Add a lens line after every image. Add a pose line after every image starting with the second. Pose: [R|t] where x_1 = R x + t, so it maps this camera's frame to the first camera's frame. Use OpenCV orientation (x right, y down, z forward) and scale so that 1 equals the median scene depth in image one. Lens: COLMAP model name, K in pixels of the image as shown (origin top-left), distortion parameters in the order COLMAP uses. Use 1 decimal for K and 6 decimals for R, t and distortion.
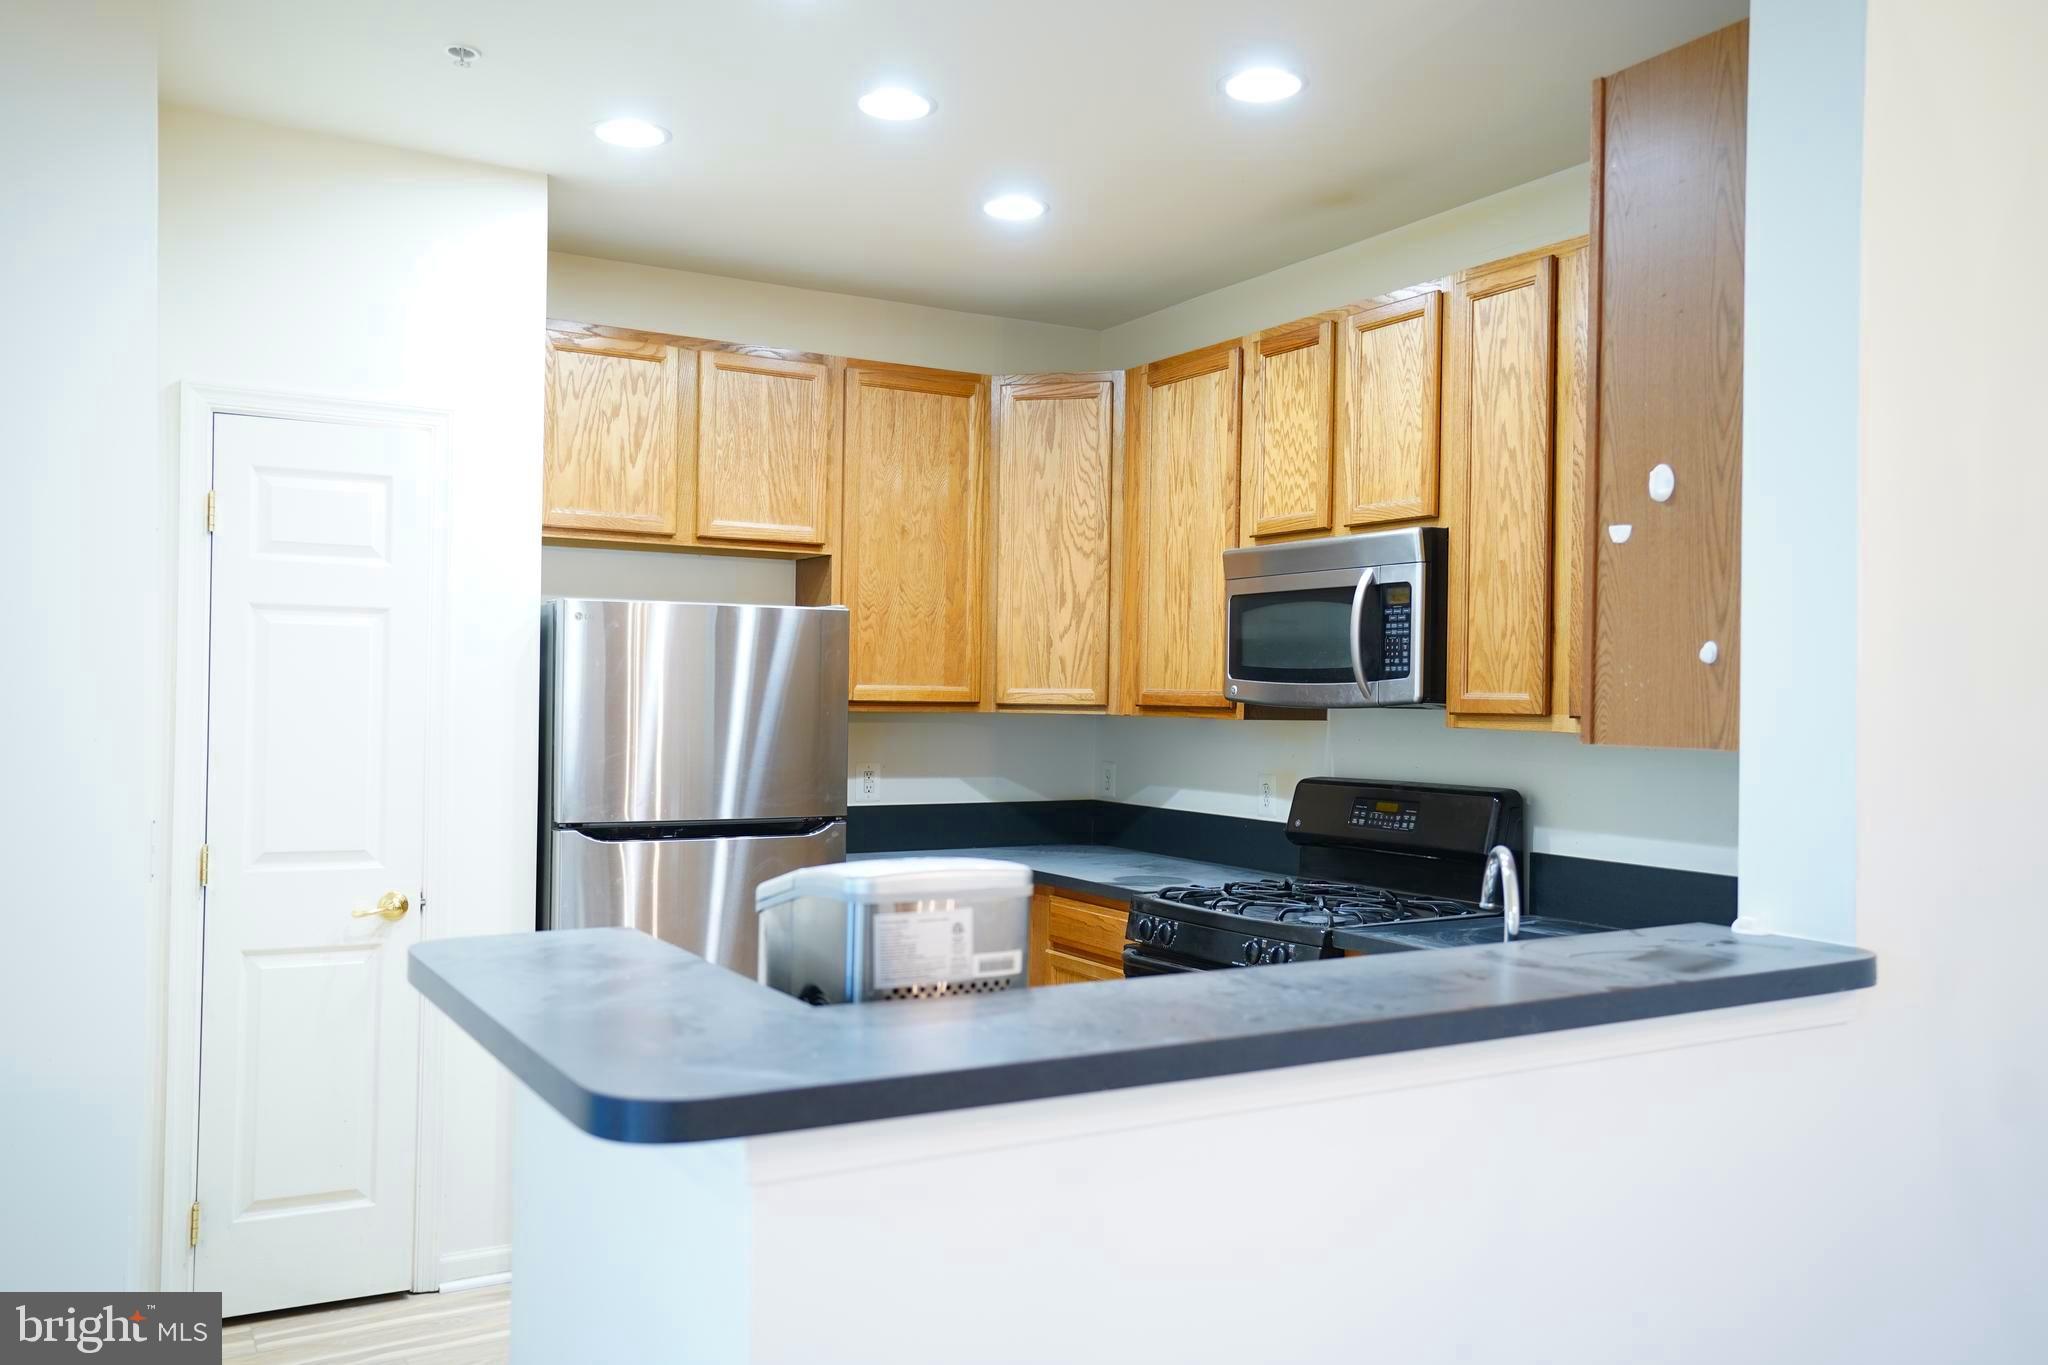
lens RADIAL K [[1579.9, 0, 1023.5], [0, 1579.9, 696.9], [0, 0, 1]] dist [-0.074319, 0.007515]
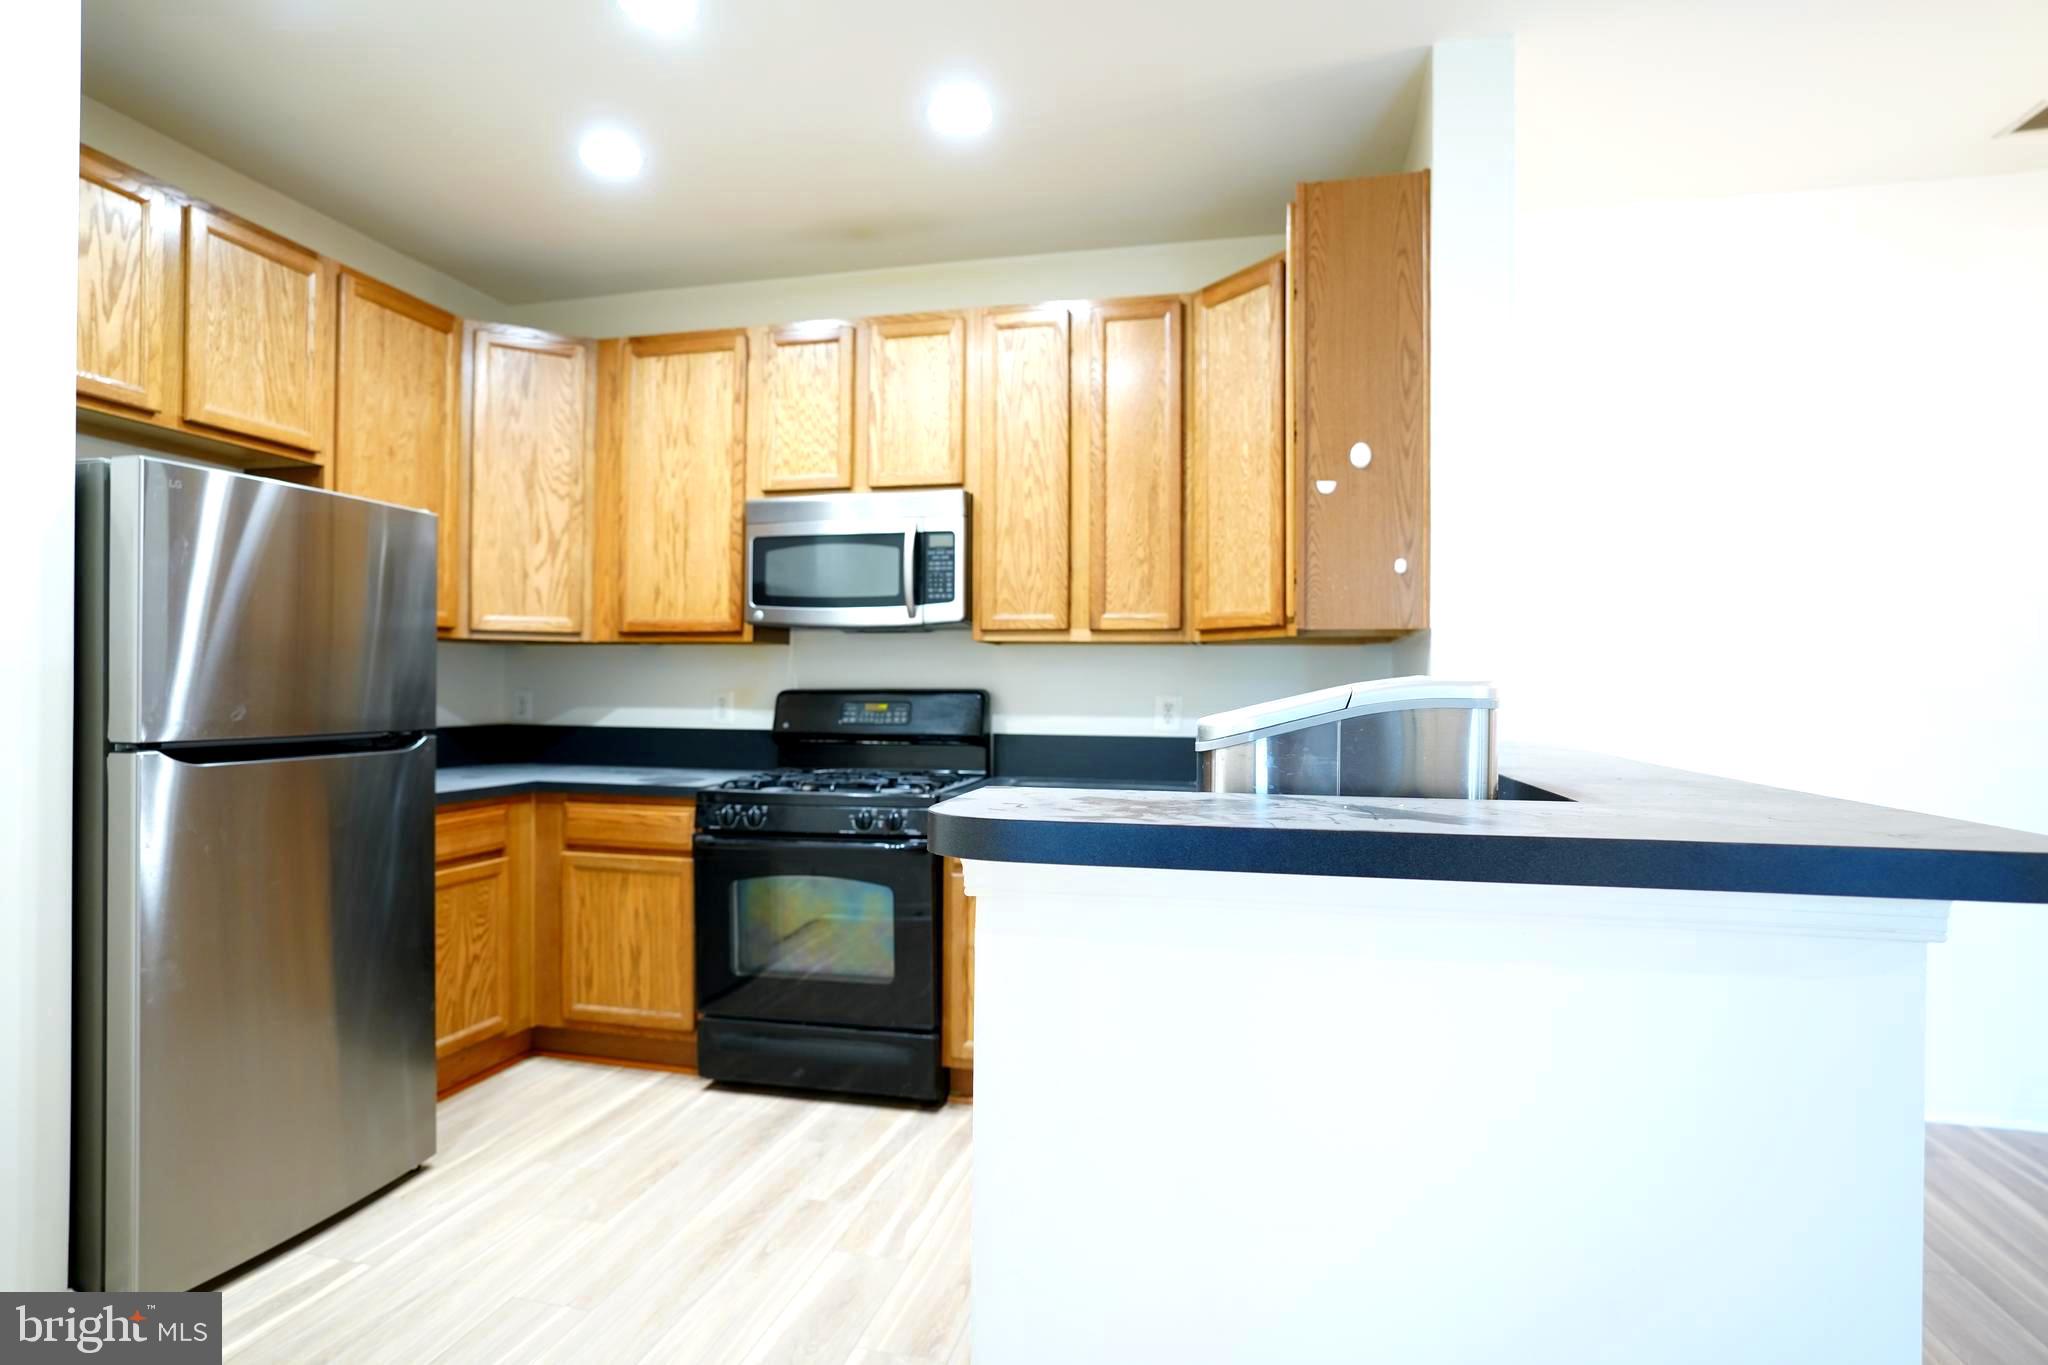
lens RADIAL K [[1064.4, 0, 1029.1], [0, 1064.4, 679.8], [0, 0, 1]] dist [-0.048194, 0.010514]
pose [[0.691517, -0.007281, 0.722323, -0.304165], [0.004355, 0.999973, 0.005910, 0.040312], [-0.722347, -0.000941, 0.691530, 0.279549]]
